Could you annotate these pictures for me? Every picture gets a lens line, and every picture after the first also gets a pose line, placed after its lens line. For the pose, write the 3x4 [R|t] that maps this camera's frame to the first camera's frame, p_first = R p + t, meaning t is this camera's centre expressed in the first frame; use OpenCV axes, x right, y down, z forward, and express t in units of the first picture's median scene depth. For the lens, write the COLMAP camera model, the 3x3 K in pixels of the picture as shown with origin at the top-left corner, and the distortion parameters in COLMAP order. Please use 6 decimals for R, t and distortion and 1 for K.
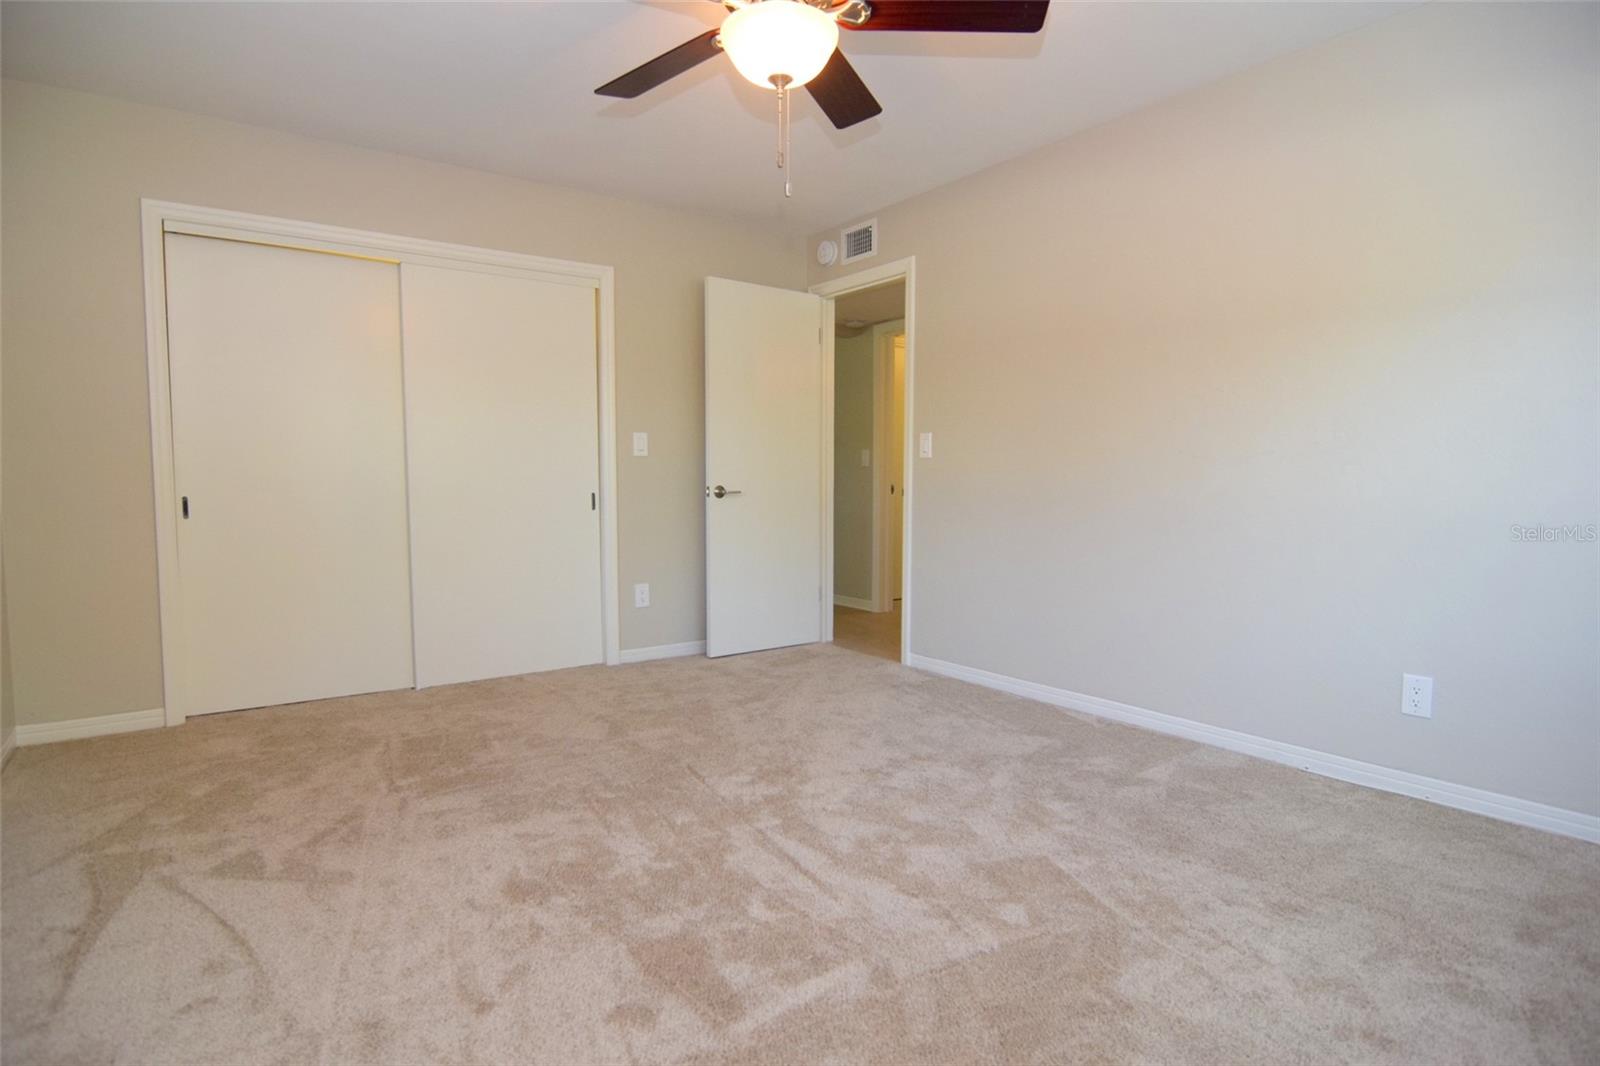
lens RADIAL K [[877.6, 0, 800.0], [0, 877.6, 533.0], [0, 0, 1]] dist [-0.092597, 0.000040]
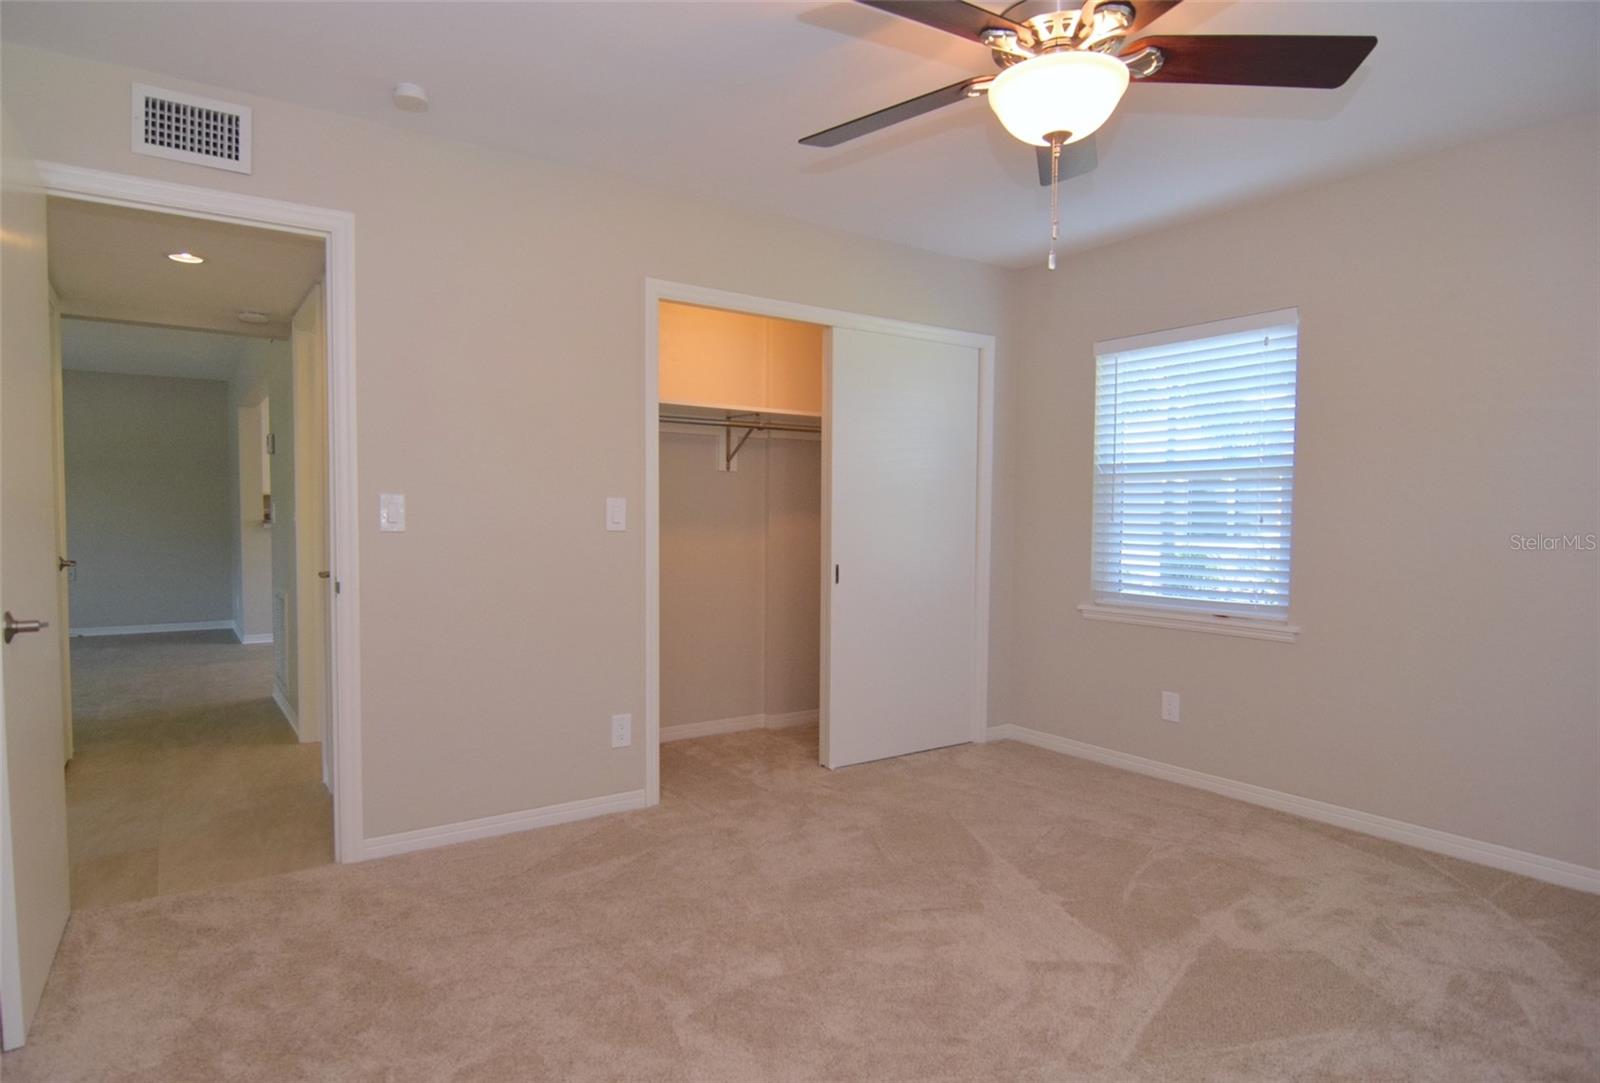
lens RADIAL K [[942.3, 0, 800.0], [0, 942.3, 541.5], [0, 0, 1]] dist [-0.004181, -0.016584]
pose [[0.028357, -0.037291, 0.998902, -0.510005], [0.065305, 0.997238, 0.035375, -0.076345], [-0.997462, 0.064230, 0.030714, 0.622435]]
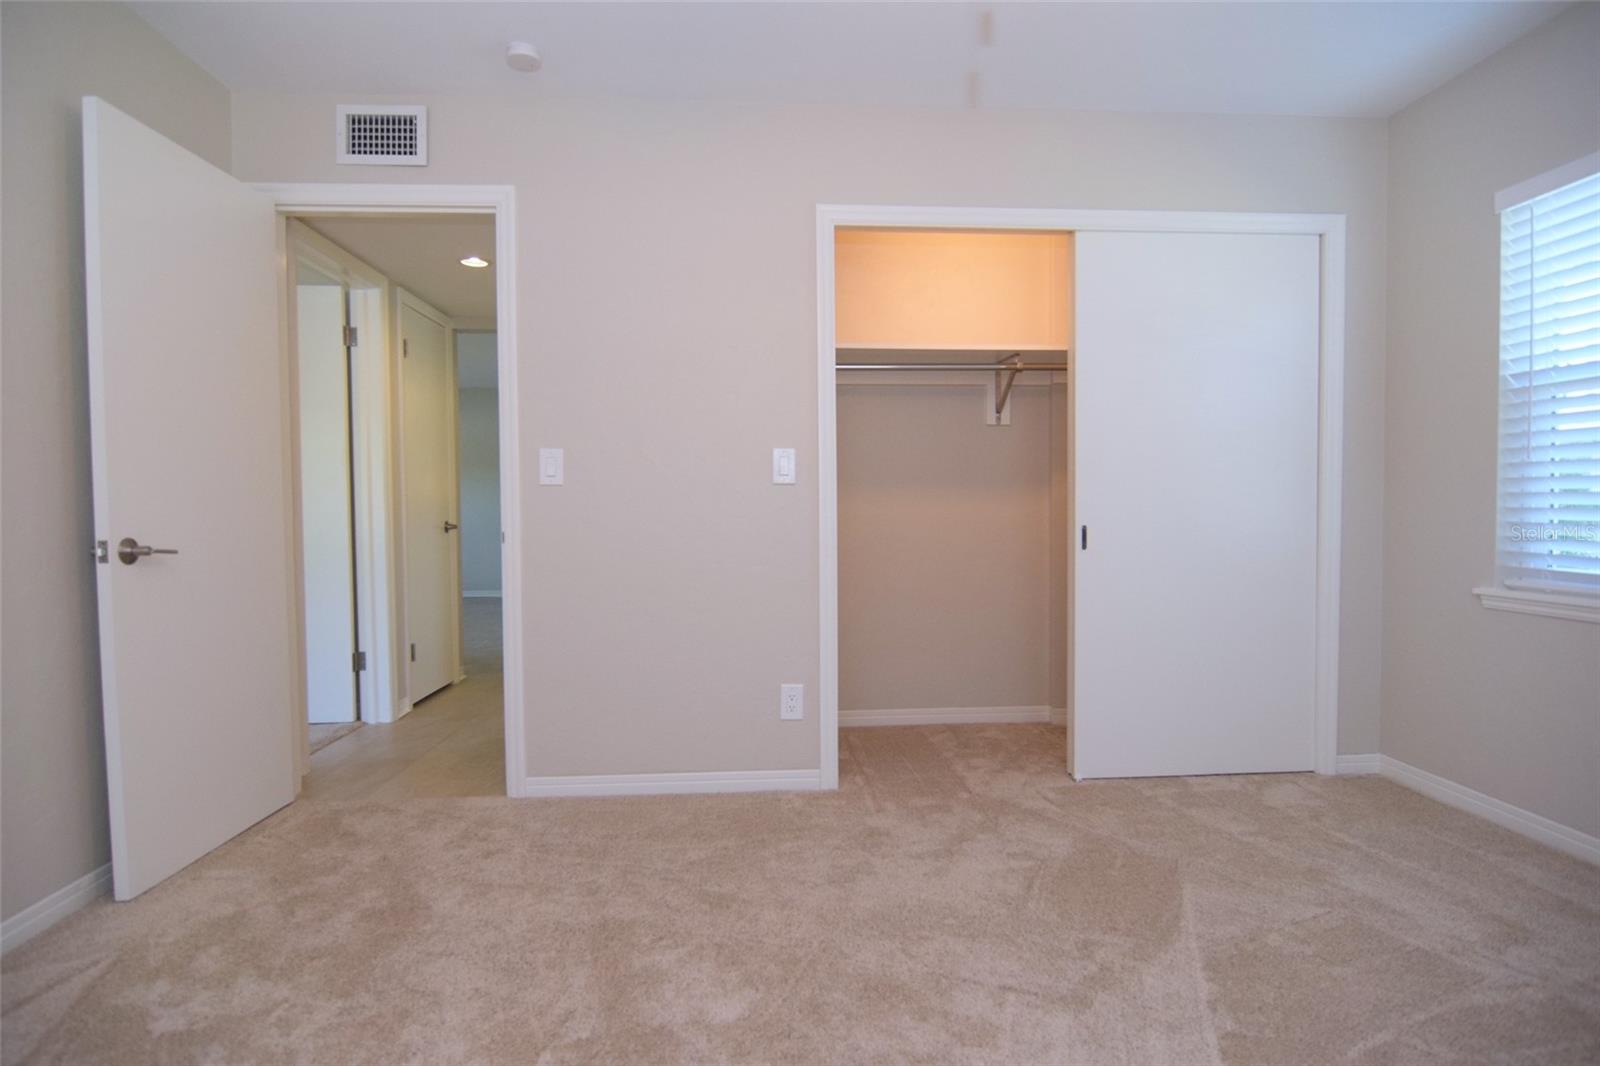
lens RADIAL K [[889.0, 0, 800.0], [0, 889.0, 533.0], [0, 0, 1]] dist [-0.018994, -0.000580]
pose [[0.552585, -0.035259, 0.832711, -0.299852], [0.073002, 0.997312, -0.006216, -0.026902], [-0.830254, 0.064225, 0.553673, 0.422535]]
